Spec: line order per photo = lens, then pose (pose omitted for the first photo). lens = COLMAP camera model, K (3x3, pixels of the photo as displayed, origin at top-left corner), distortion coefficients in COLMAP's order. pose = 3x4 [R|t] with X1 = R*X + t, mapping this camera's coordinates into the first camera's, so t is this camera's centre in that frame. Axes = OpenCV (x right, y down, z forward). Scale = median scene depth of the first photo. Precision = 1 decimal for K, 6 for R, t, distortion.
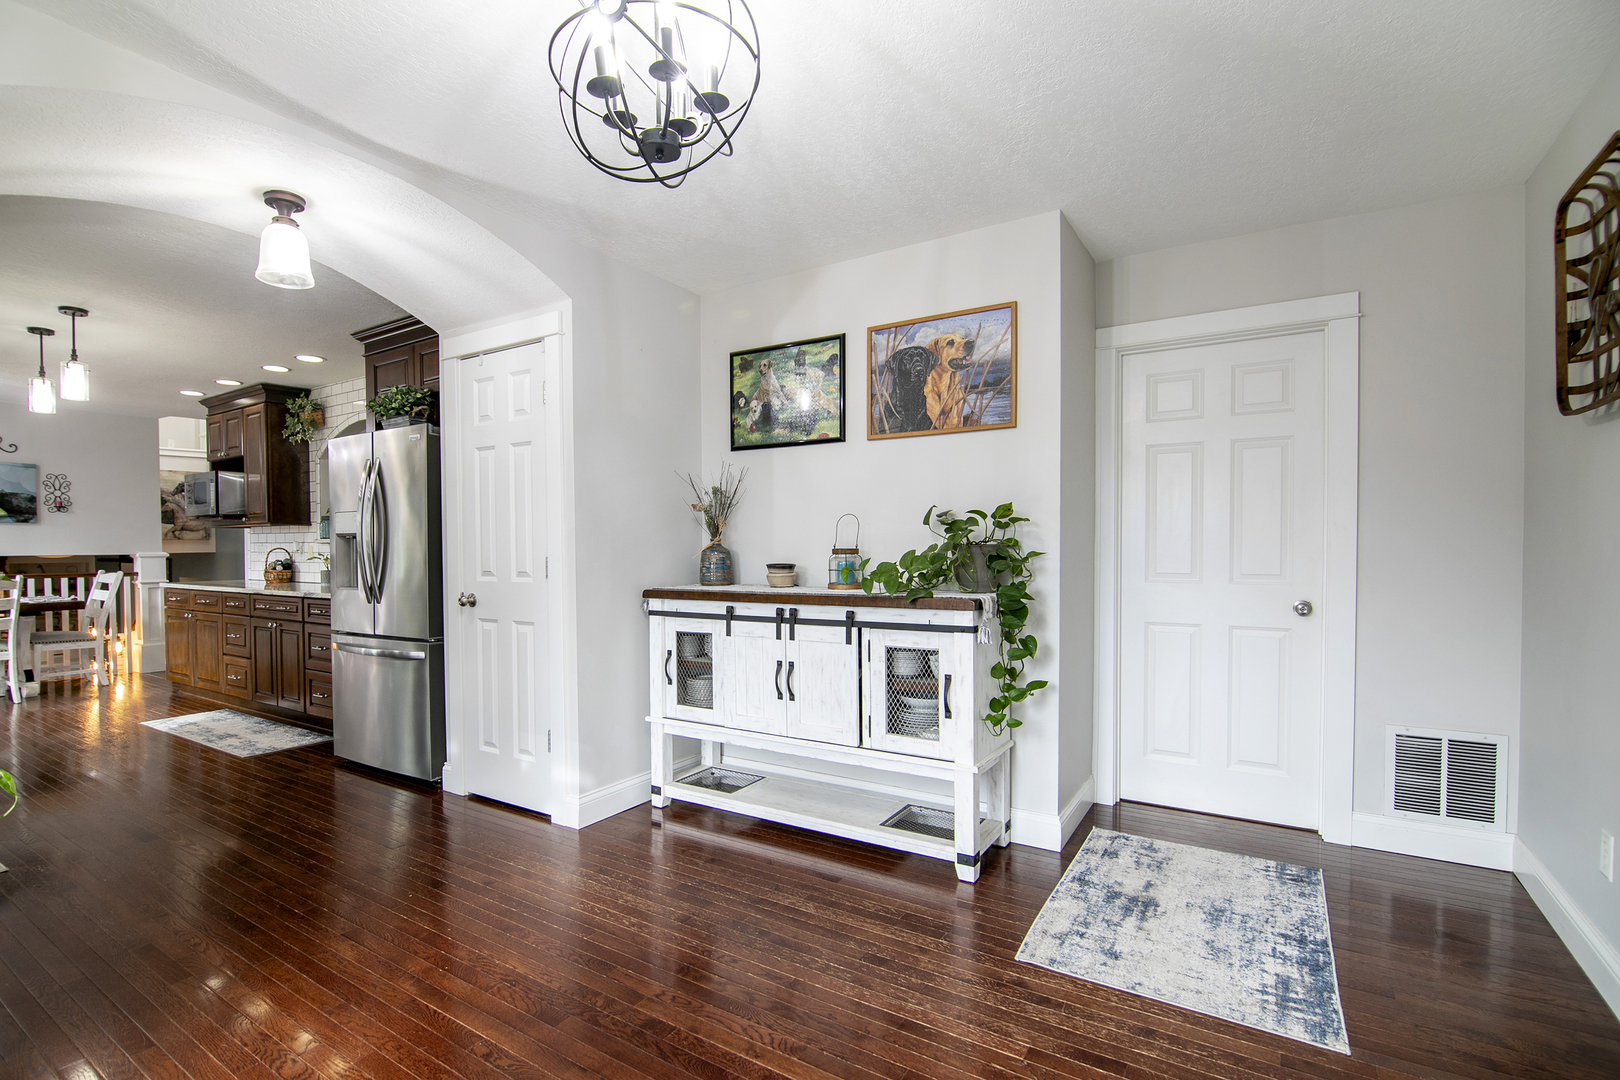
lens RADIAL K [[757.3, 0, 794.8], [0, 757.3, 564.1], [0, 0, 1]] dist [0.002584, -0.012899]
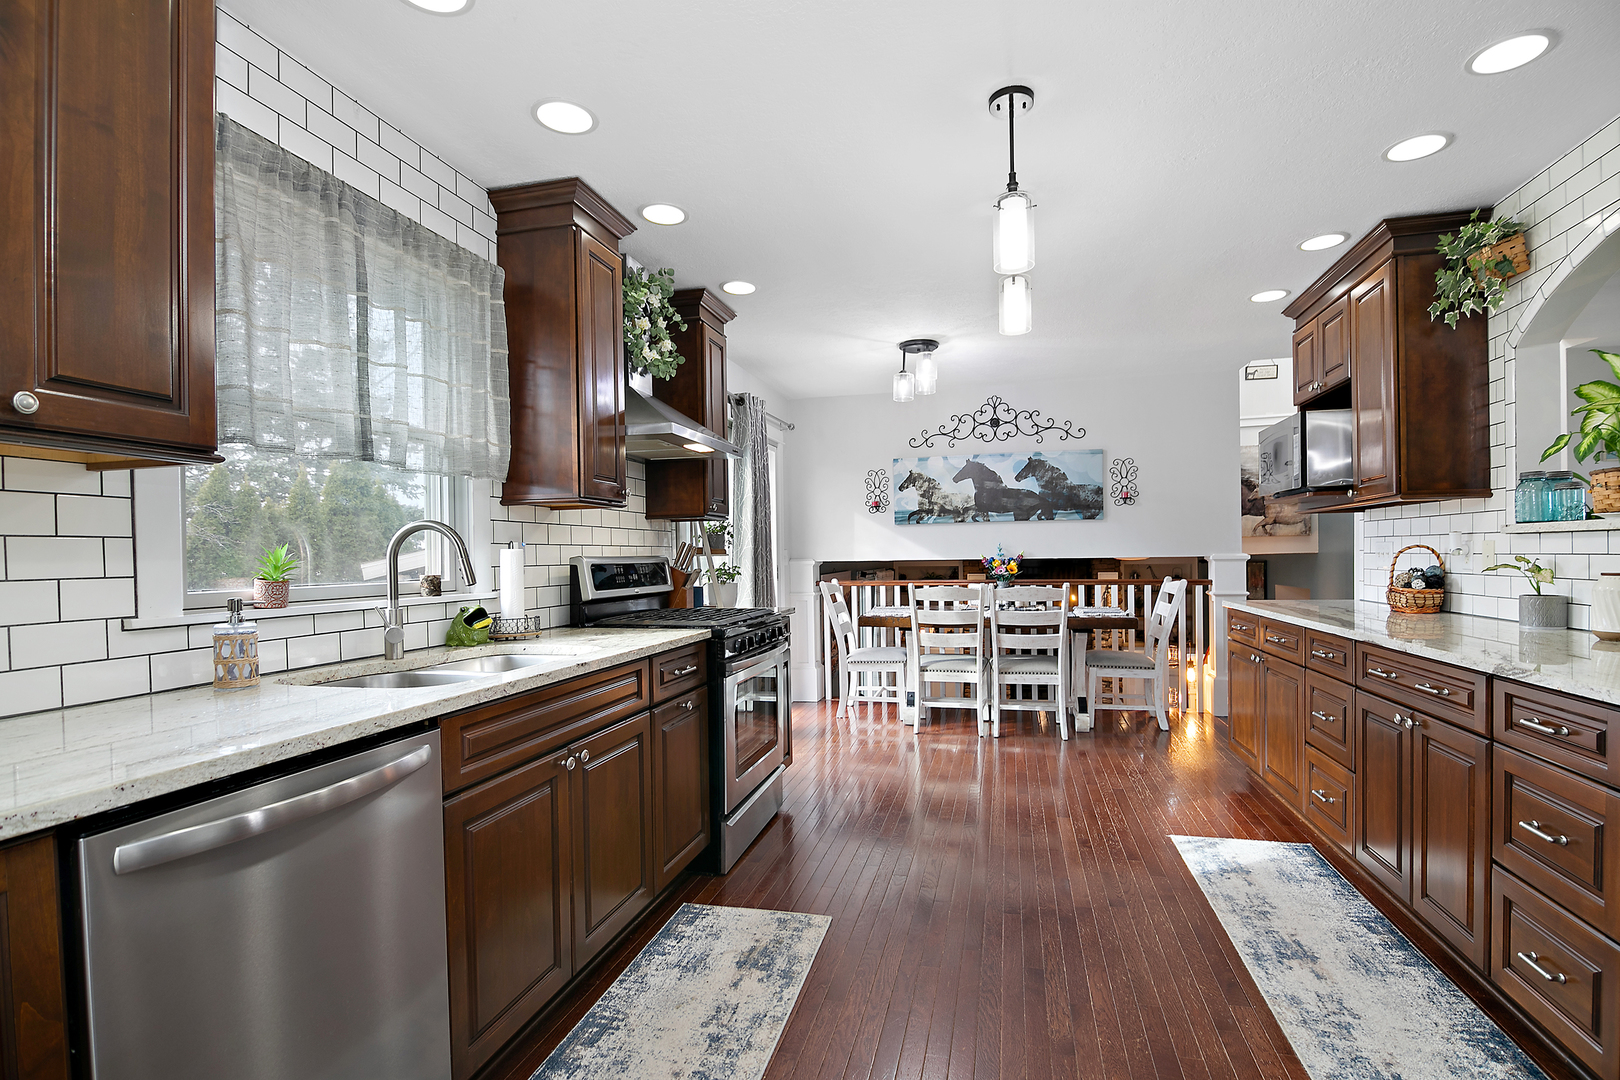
lens RADIAL K [[757.3, 0, 794.8], [0, 757.3, 564.1], [0, 0, 1]] dist [0.002584, -0.012899]
pose [[0.288797, 0.011794, -0.957318, -0.309375], [-0.010067, 0.999906, 0.009281, -0.008925], [0.957337, 0.006957, 0.288888, 0.440424]]
